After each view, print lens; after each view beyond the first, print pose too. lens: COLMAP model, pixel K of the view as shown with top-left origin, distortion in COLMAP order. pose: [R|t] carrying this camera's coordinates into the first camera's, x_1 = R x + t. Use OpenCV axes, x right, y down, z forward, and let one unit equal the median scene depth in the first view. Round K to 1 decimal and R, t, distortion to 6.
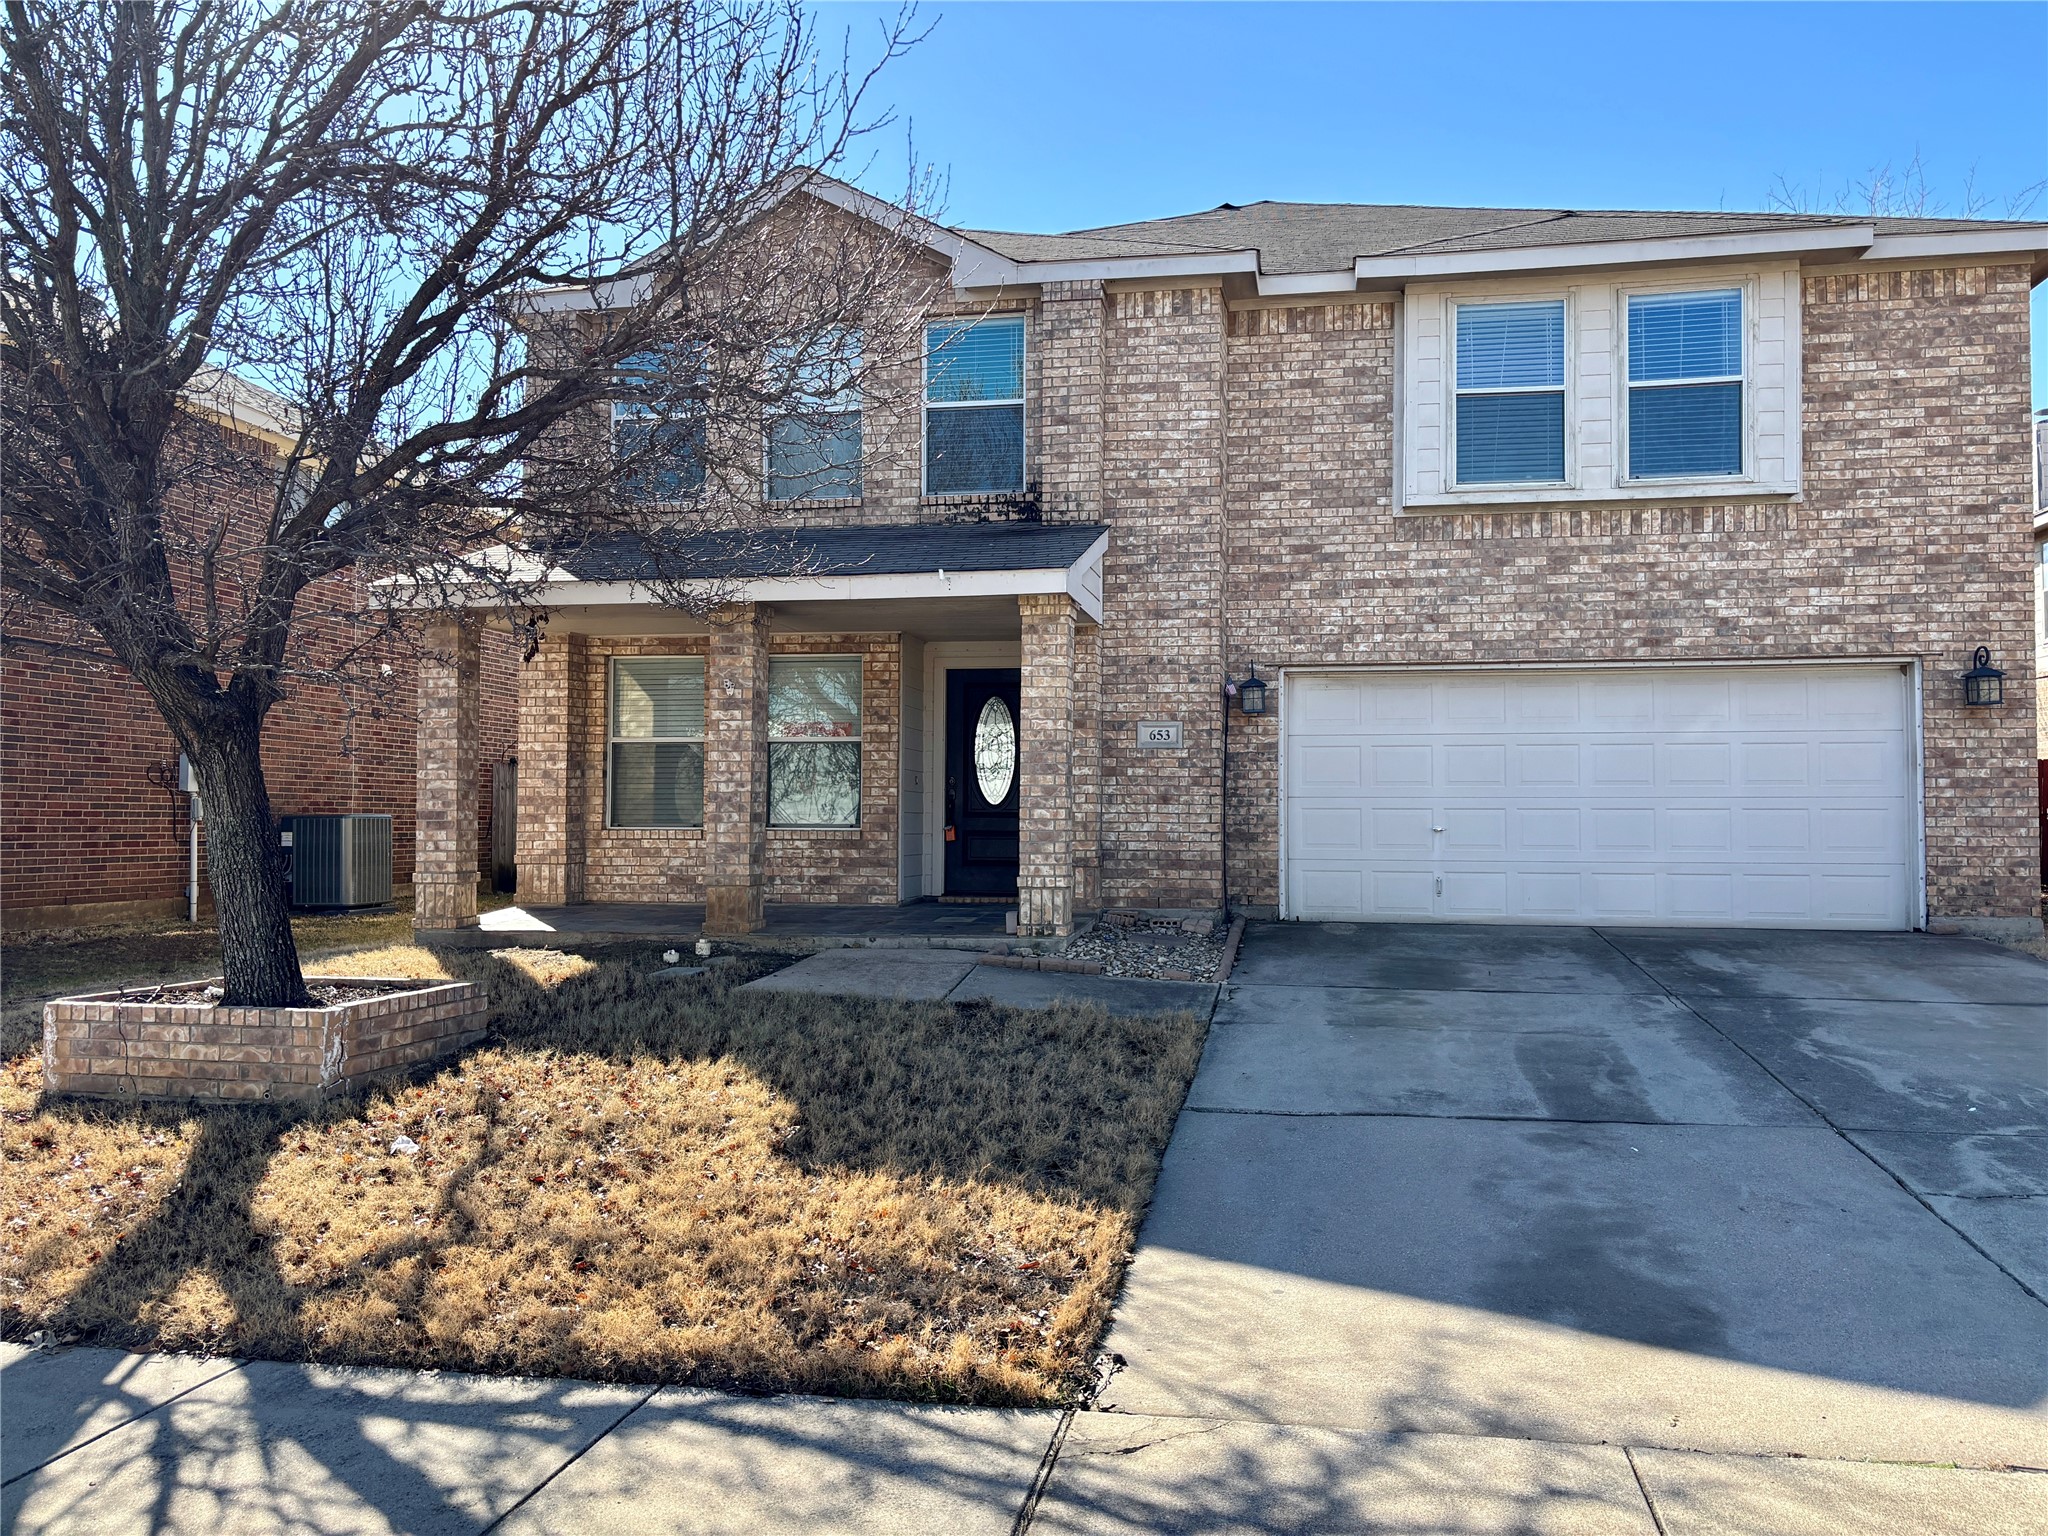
lens RADIAL K [[1557.8, 0, 1039.5], [0, 1557.8, 781.2], [0, 0, 1]] dist [0.015290, -0.008078]
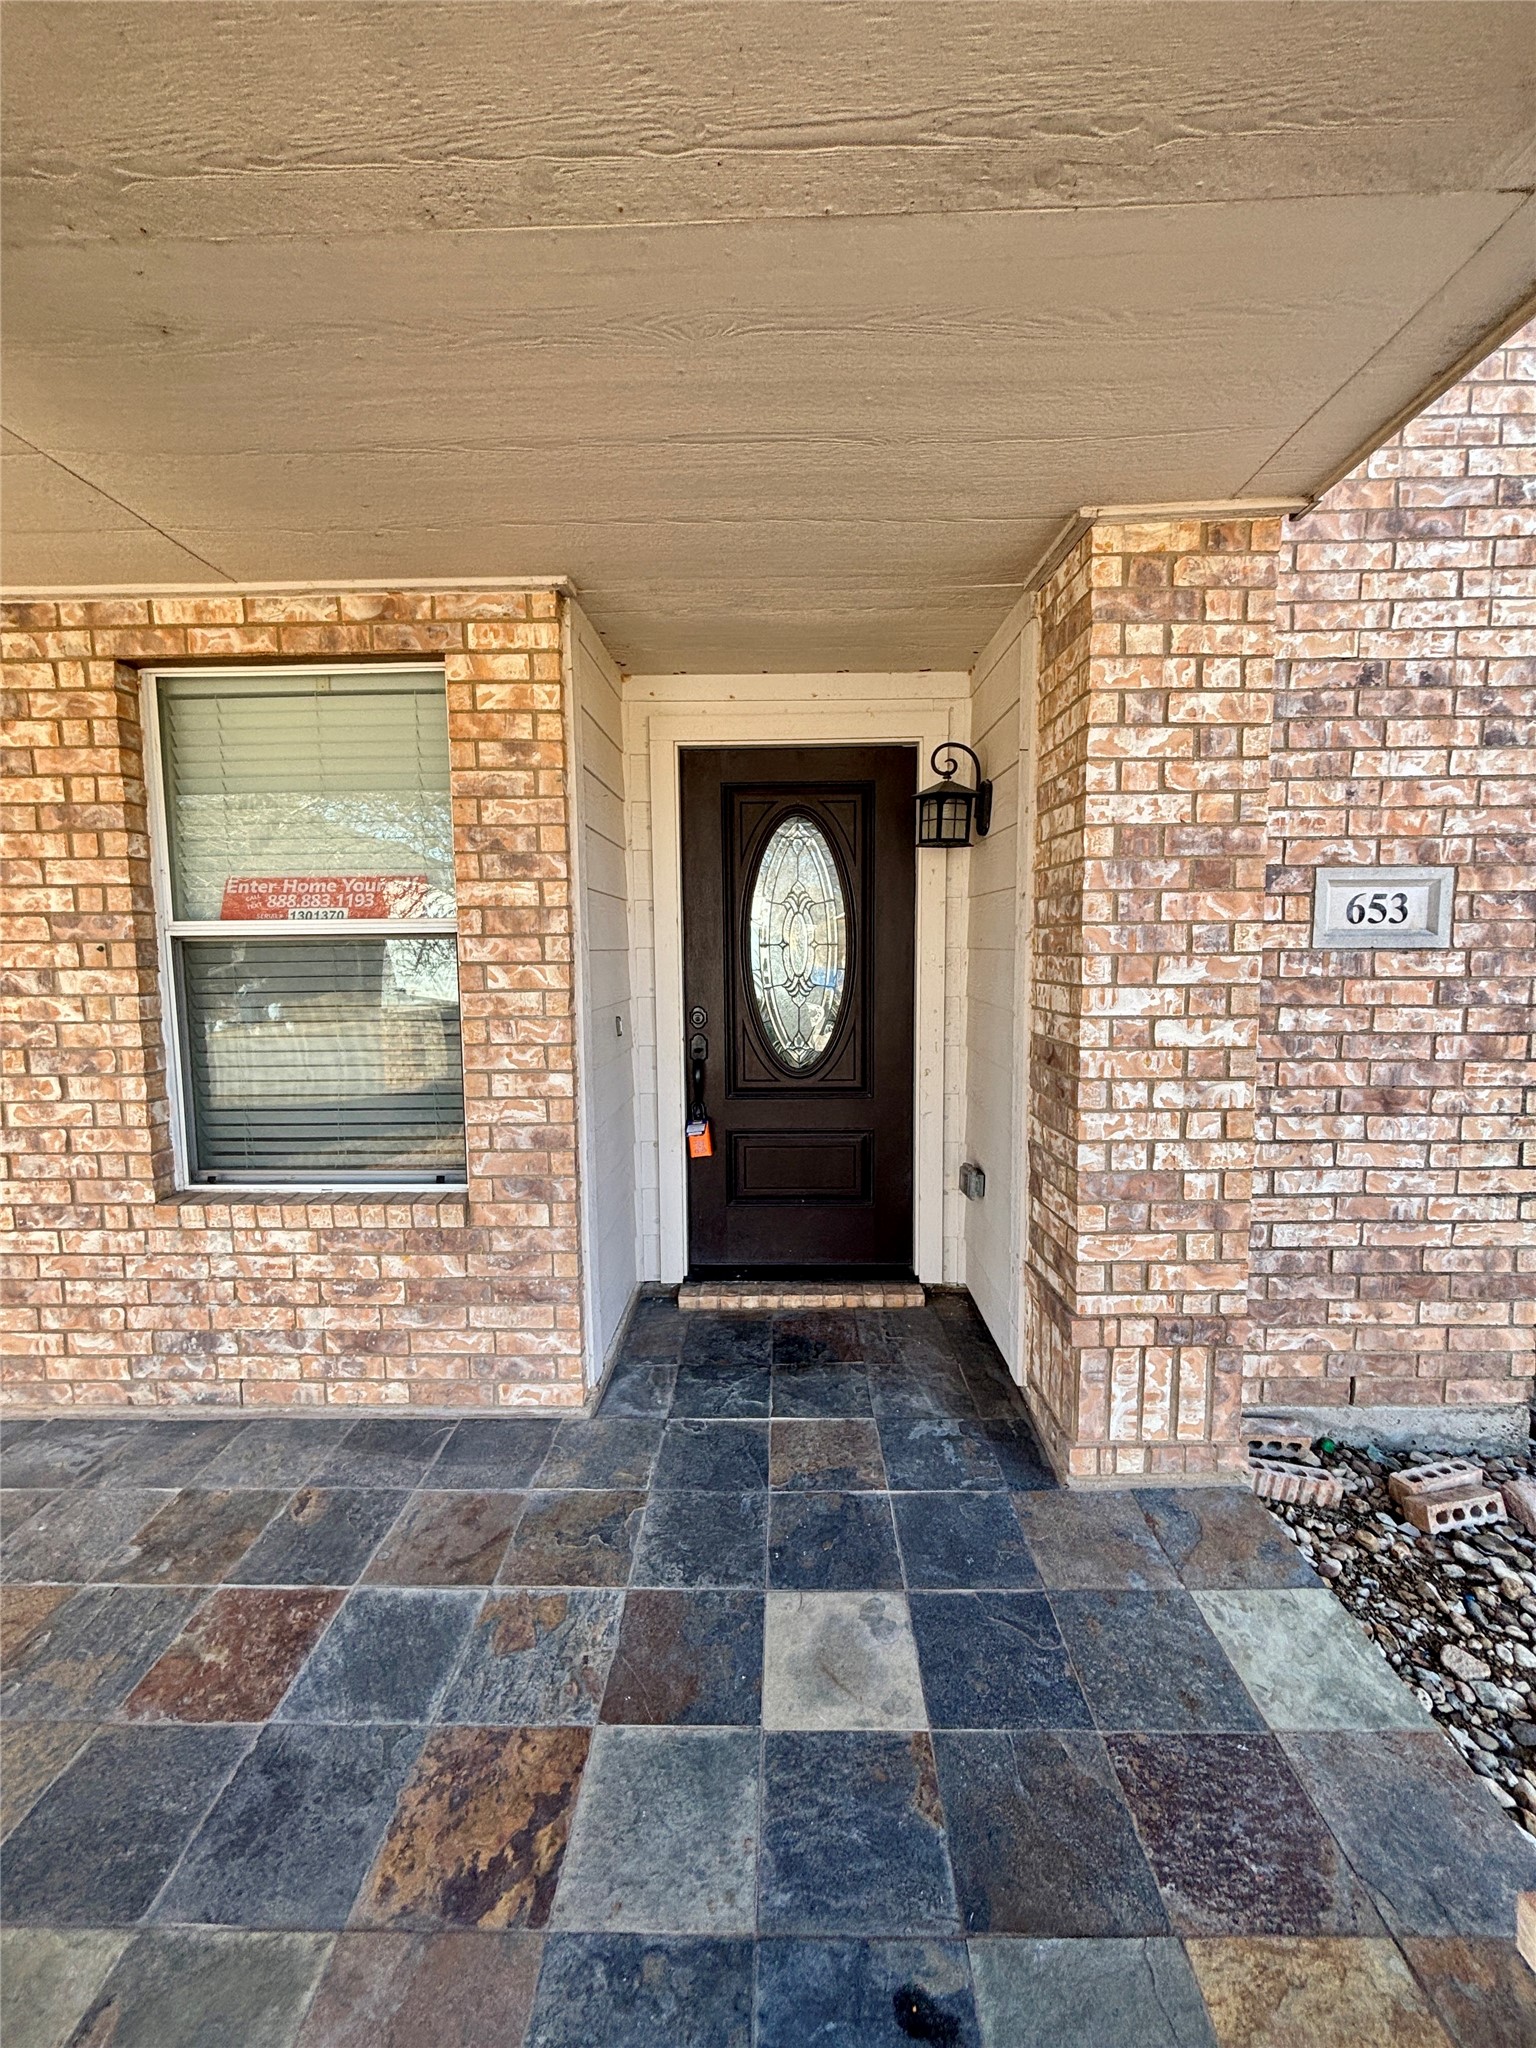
lens RADIAL K [[827.9, 0, 771.7], [0, 827.9, 1020.9], [0, 0, 1]] dist [-0.000460, -0.000128]
pose [[0.986683, -0.030350, 0.159796, -0.089236], [0.011305, 0.992857, 0.118773, -0.031904], [-0.162259, -0.115385, 0.979979, 0.948939]]
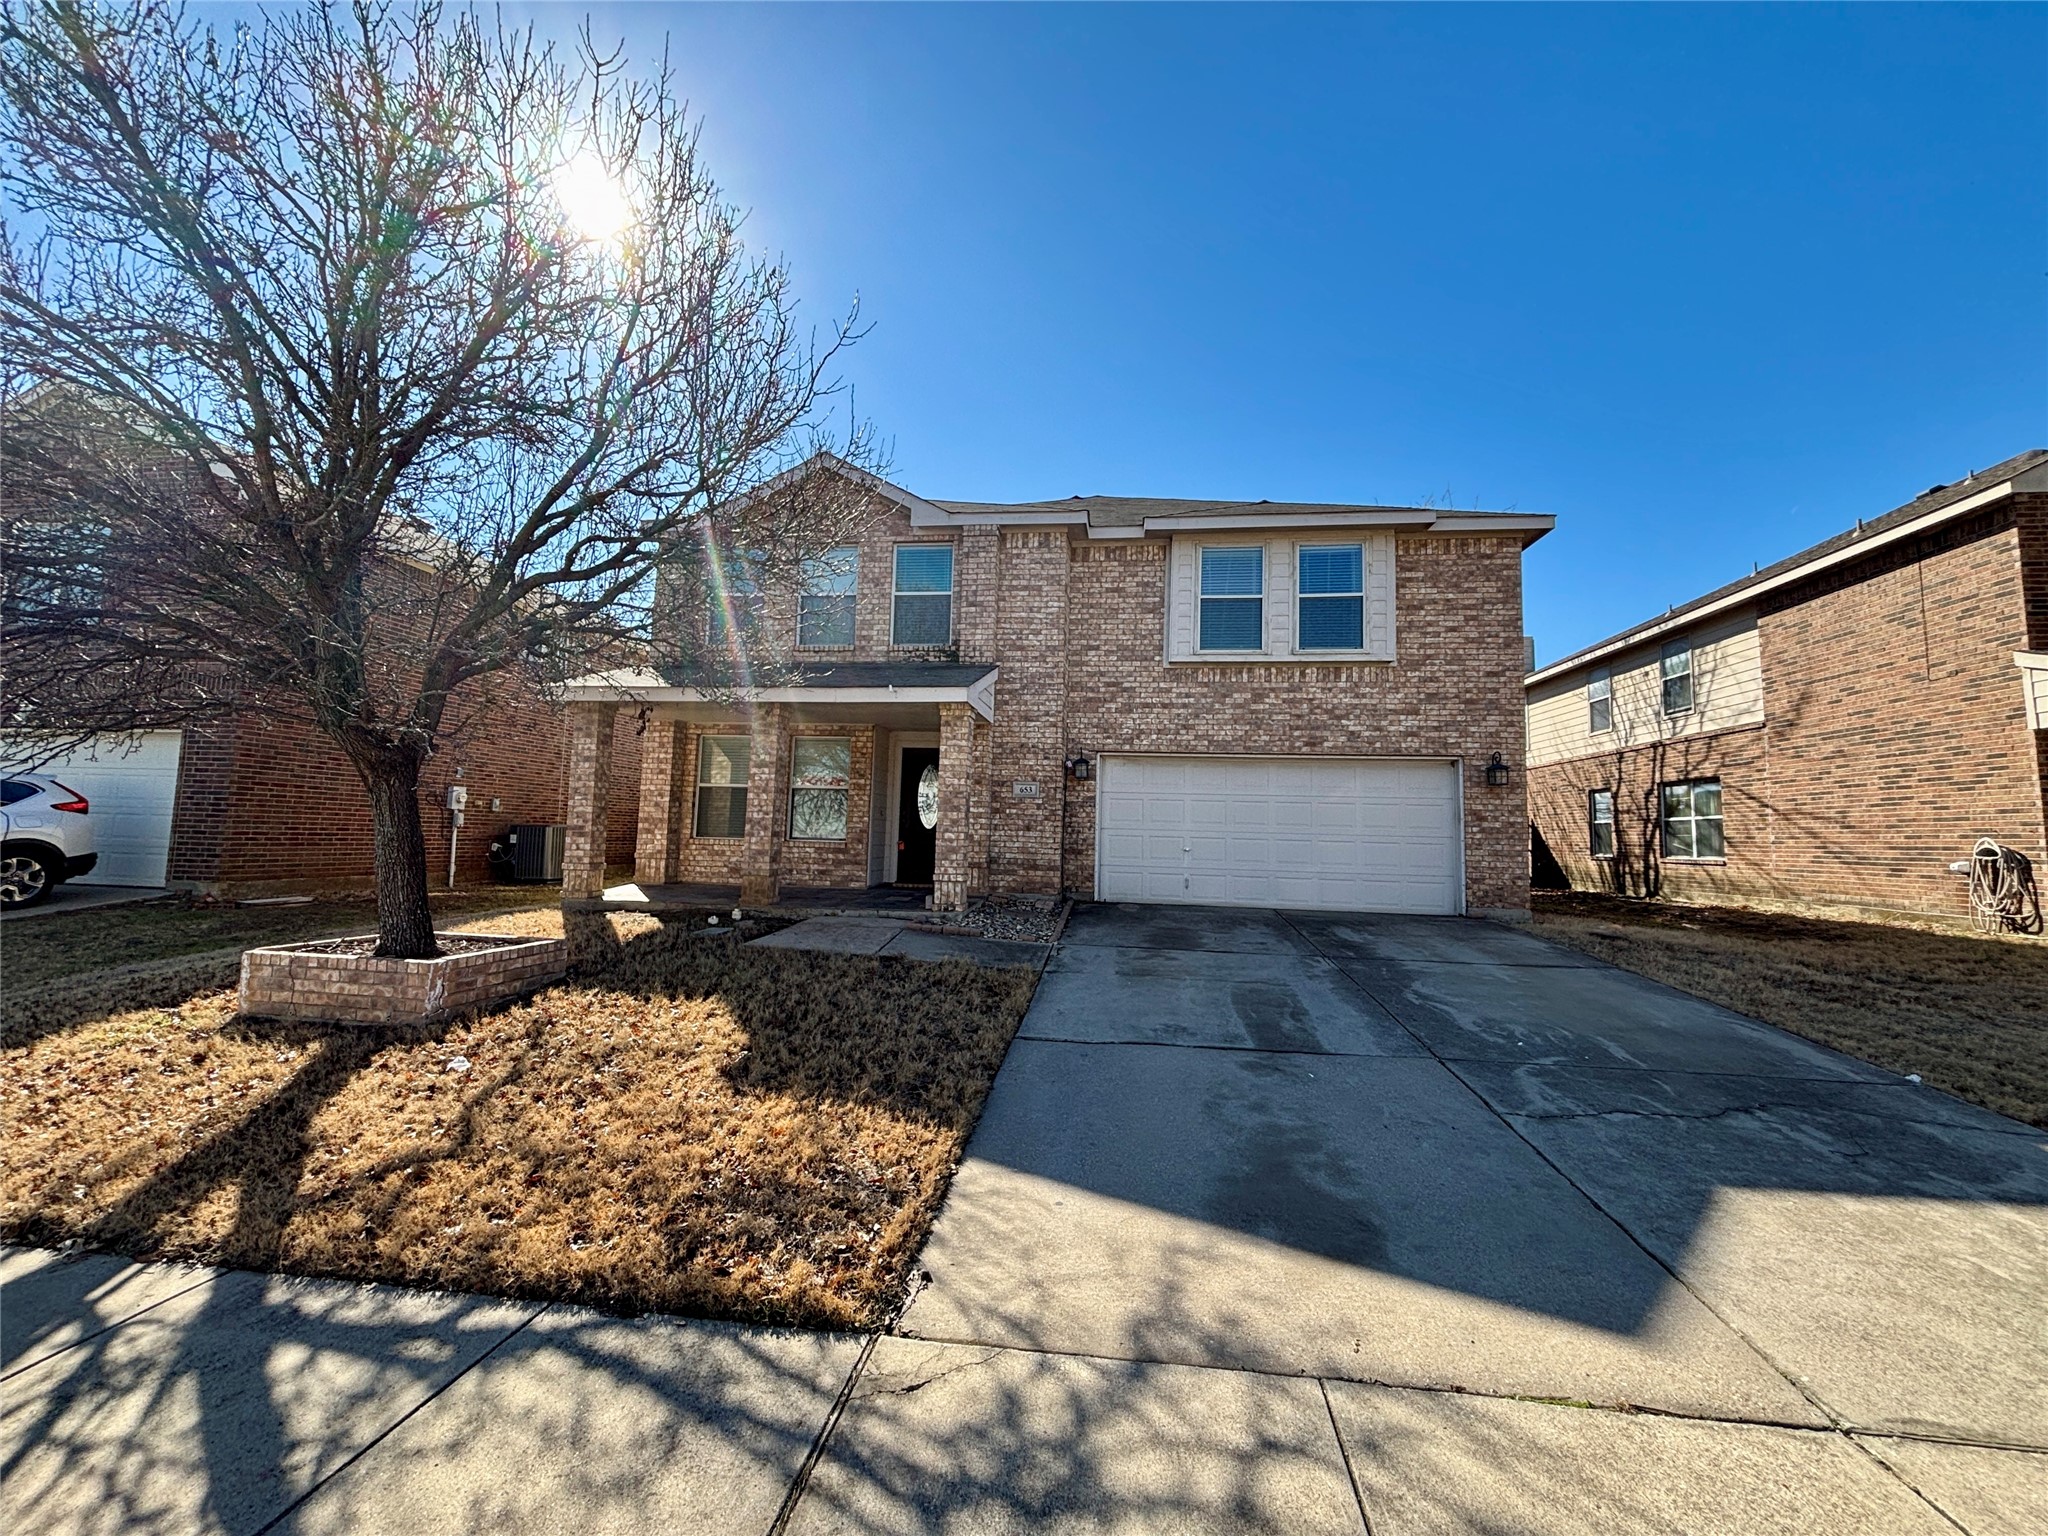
lens RADIAL K [[827.9, 0, 1023.4], [0, 827.9, 772.3], [0, 0, 1]] dist [-0.000460, -0.000128]
pose [[0.998305, 0.027743, 0.051160, 0.032204], [-0.025093, 0.998346, -0.051733, -0.003036], [-0.052511, 0.050361, 0.997350, 0.116229]]
